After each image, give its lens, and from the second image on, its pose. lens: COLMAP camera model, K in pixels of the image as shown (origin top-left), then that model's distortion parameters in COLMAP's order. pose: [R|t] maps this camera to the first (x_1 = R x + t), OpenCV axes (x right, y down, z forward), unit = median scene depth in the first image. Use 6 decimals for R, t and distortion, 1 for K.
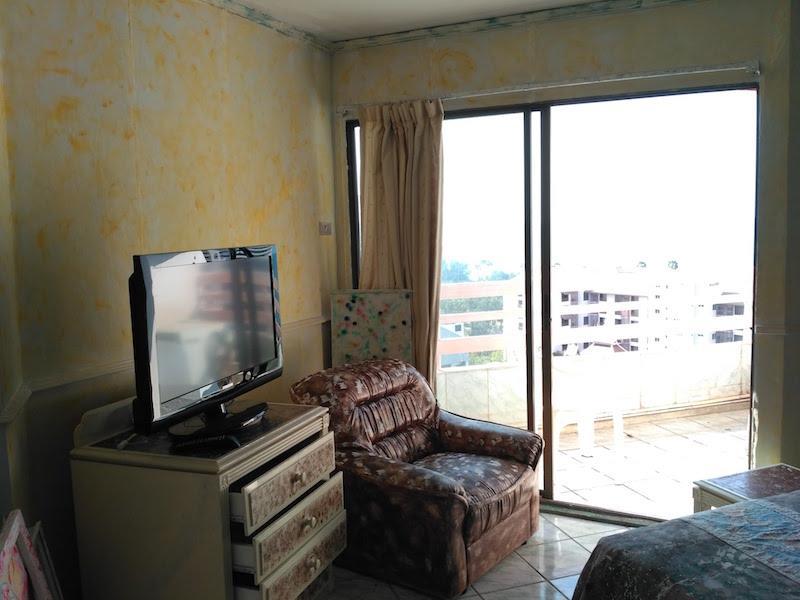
lens RADIAL K [[702.3, 0, 400.0], [0, 702.3, 300.0], [0, 0, 1]] dist [0.108431, -0.220562]
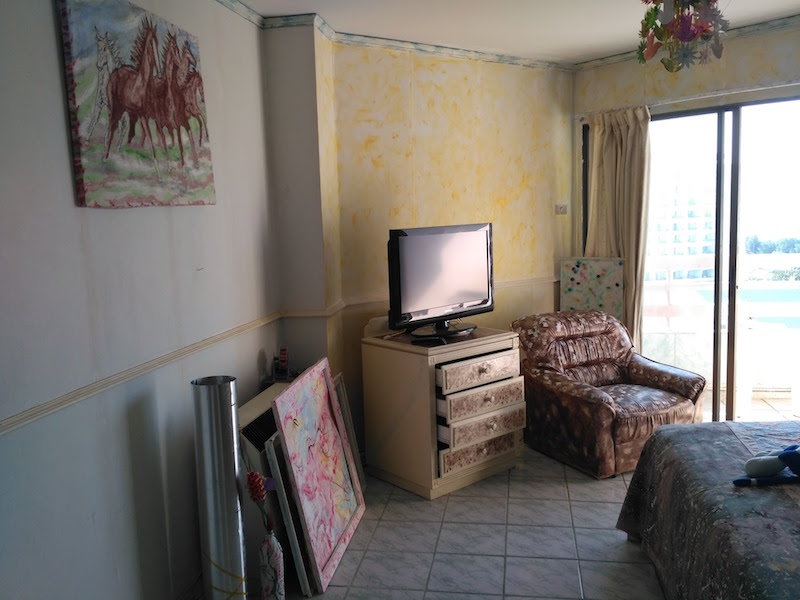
lens RADIAL K [[702.3, 0, 400.0], [0, 702.3, 300.0], [0, 0, 1]] dist [0.108431, -0.220562]
pose [[0.875060, 0.060403, -0.480230, 0.323319], [-0.042965, 0.997959, 0.047233, 0.019467], [0.482104, -0.020698, 0.875870, -0.346701]]
